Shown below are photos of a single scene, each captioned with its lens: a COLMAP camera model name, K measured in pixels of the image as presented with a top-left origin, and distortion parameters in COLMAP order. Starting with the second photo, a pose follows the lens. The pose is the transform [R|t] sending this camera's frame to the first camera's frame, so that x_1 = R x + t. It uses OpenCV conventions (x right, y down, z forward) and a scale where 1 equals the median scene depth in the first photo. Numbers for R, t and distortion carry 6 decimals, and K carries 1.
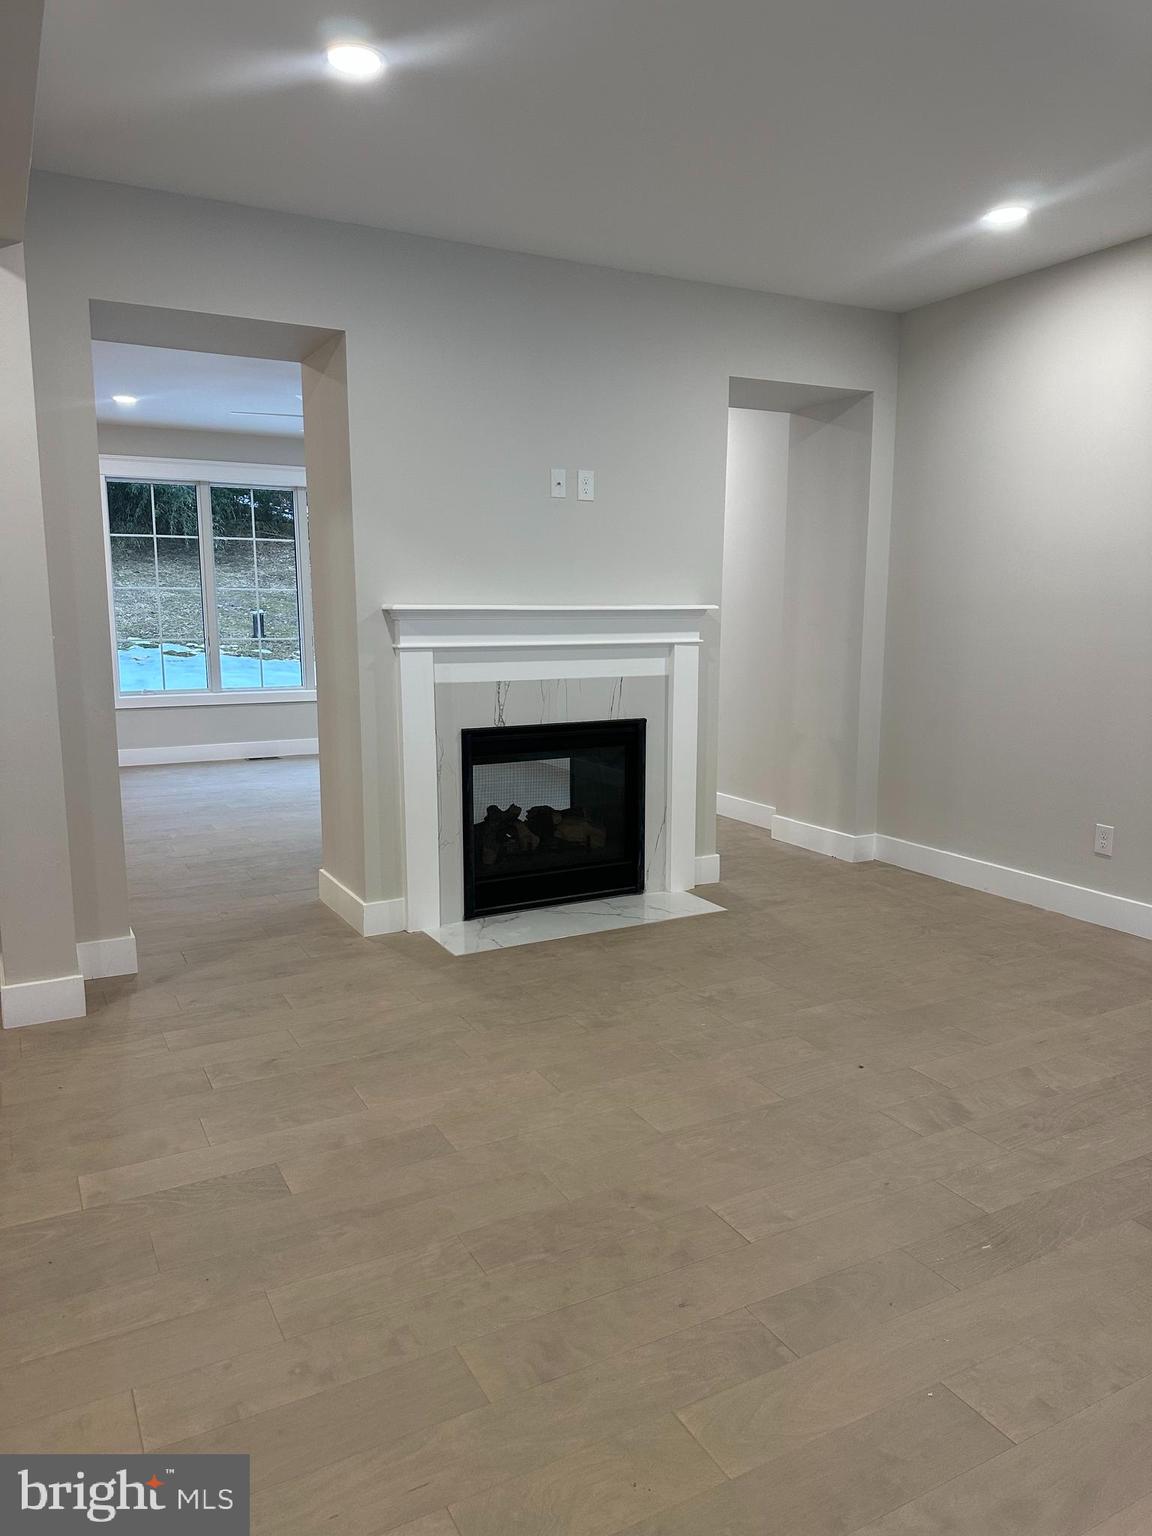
lens RADIAL K [[1070.6, 0, 581.6], [0, 1070.6, 767.0], [0, 0, 1]] dist [0.111940, -0.169130]
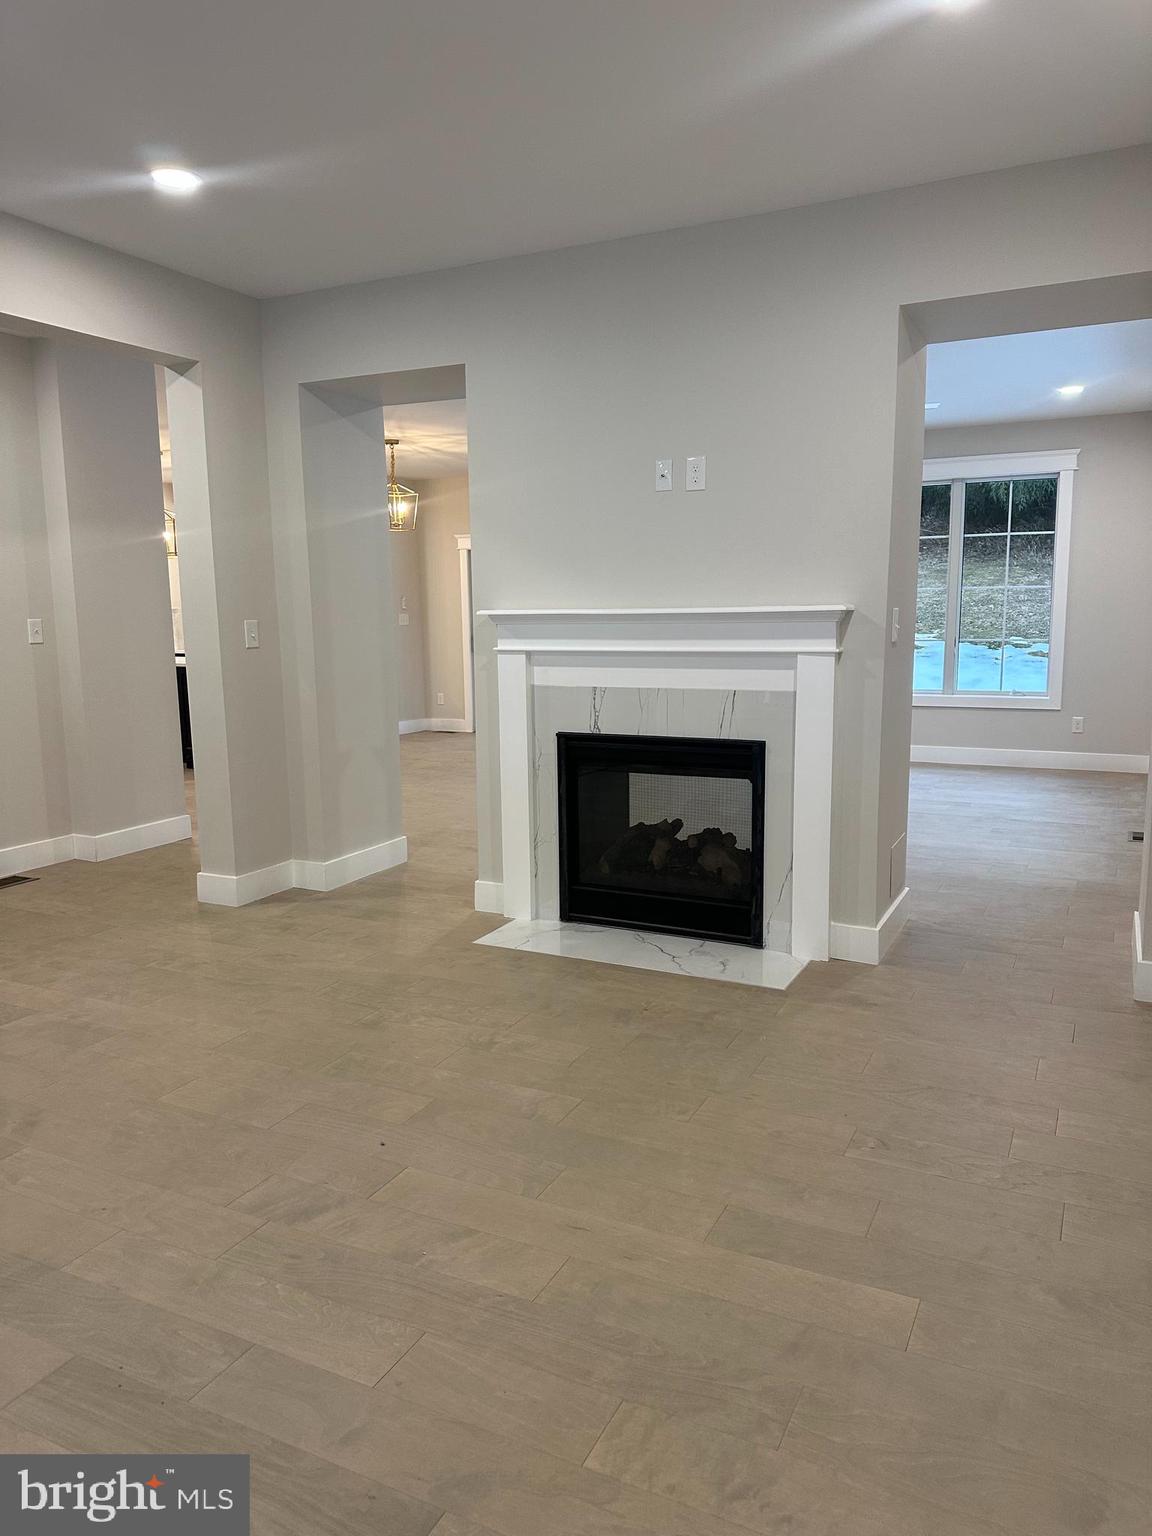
lens RADIAL K [[1070.6, 0, 581.6], [0, 1070.6, 767.0], [0, 0, 1]] dist [0.111940, -0.169130]
pose [[0.571569, 0.112668, -0.812782, 0.712802], [-0.110899, 0.992047, 0.059531, -0.064035], [0.813025, 0.056111, 0.579518, 0.426443]]
